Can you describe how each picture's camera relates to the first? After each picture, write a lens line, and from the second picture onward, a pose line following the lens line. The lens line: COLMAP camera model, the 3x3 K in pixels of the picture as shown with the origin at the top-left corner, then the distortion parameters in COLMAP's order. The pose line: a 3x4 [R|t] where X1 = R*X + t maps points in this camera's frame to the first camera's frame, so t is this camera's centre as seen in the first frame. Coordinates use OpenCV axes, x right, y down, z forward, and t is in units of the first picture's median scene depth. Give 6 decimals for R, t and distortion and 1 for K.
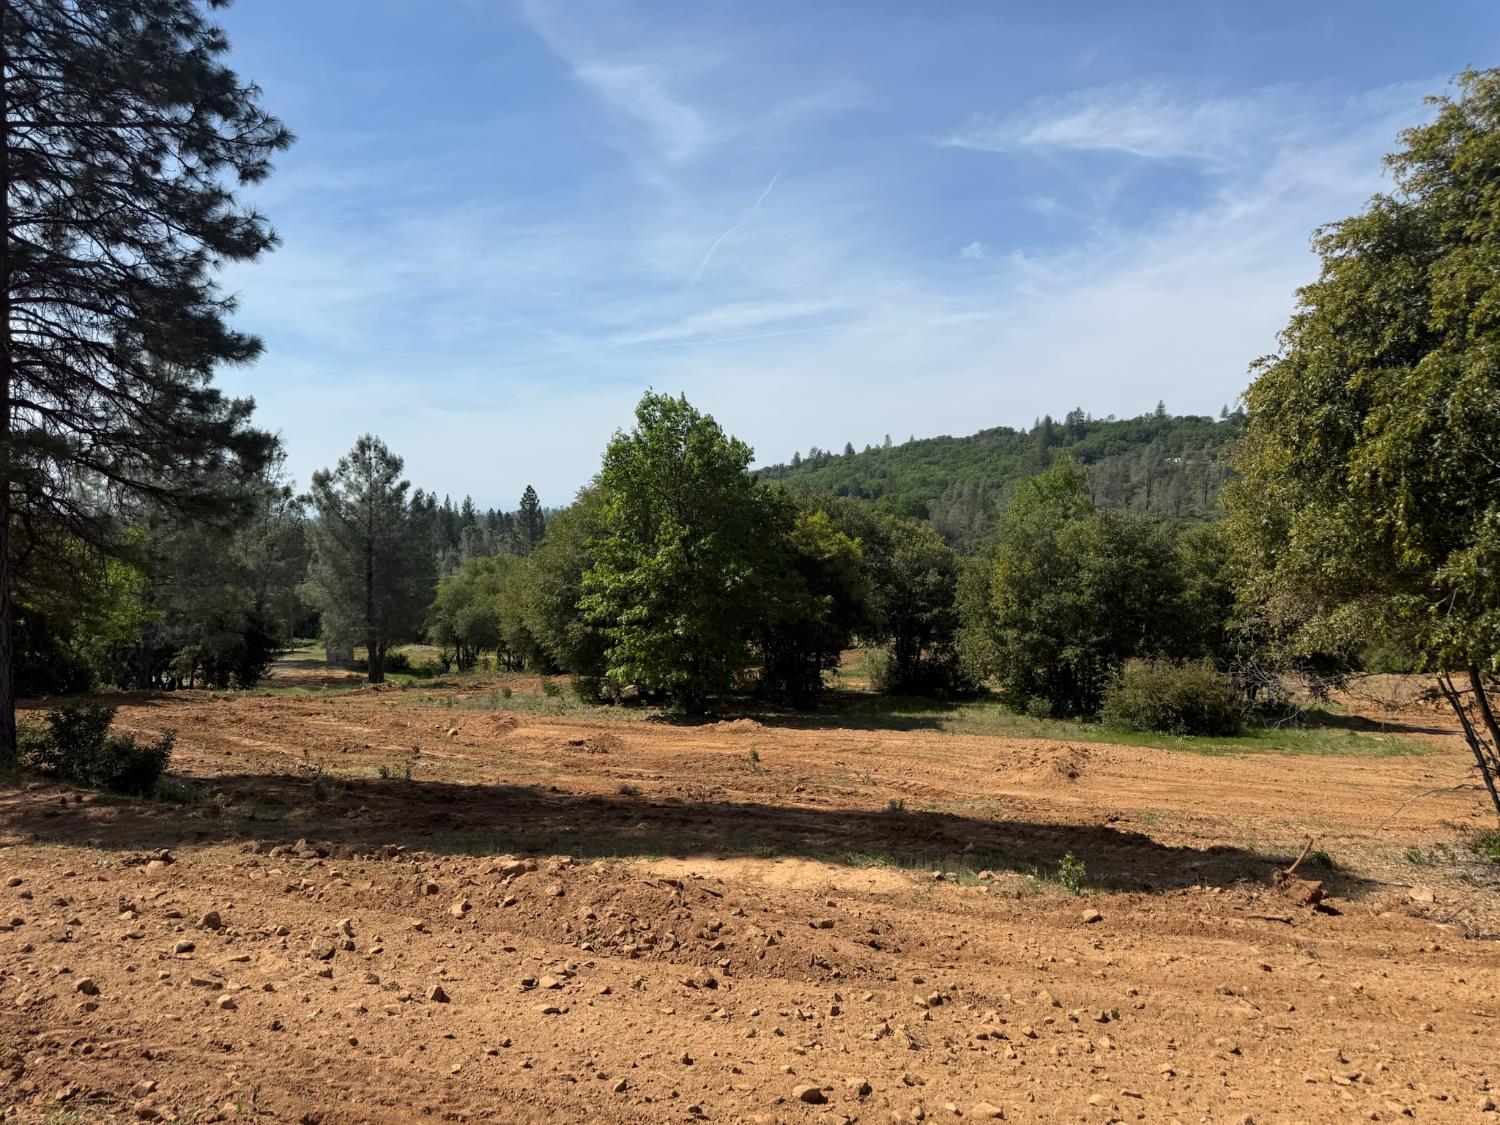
lens RADIAL K [[1079.2, 0, 739.0], [0, 1079.2, 573.1], [0, 0, 1]] dist [0.043796, -0.043690]
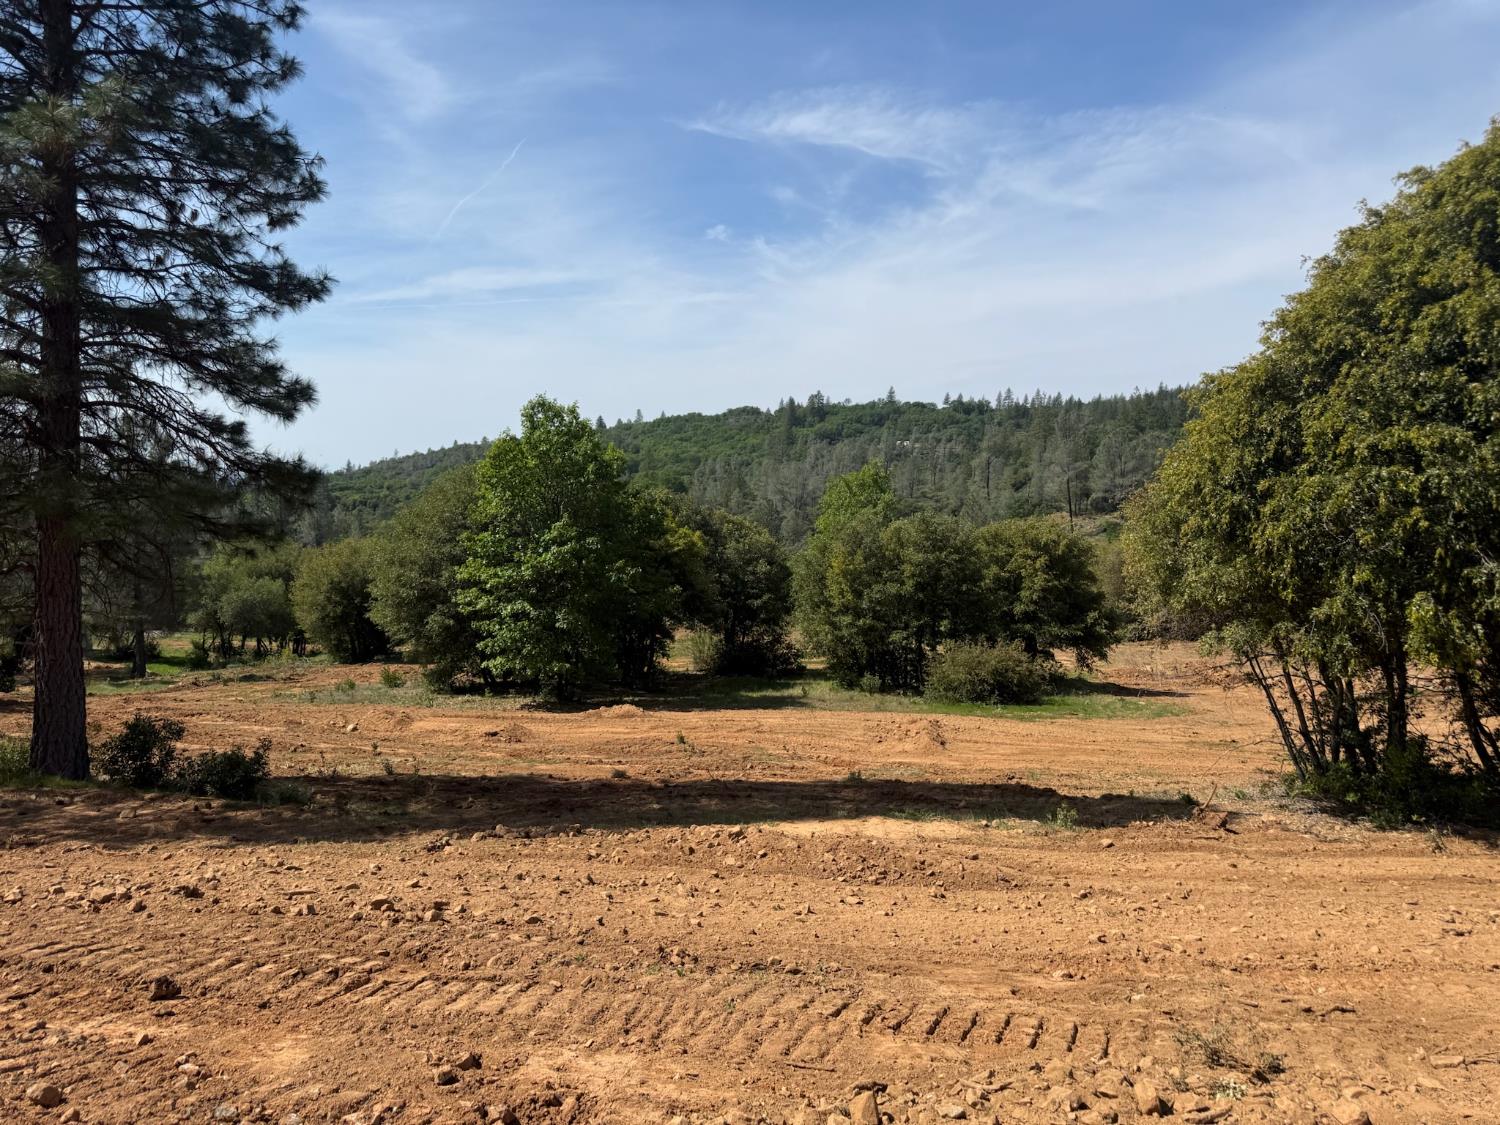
lens RADIAL K [[1079.2, 0, 740.2], [0, 1079.2, 539.0], [0, 0, 1]] dist [0.043796, -0.043690]
pose [[0.972761, 0.001835, 0.231802, -0.121412], [-0.000166, 0.999974, -0.007218, -0.020914], [-0.231809, 0.006983, 0.972736, -0.078034]]
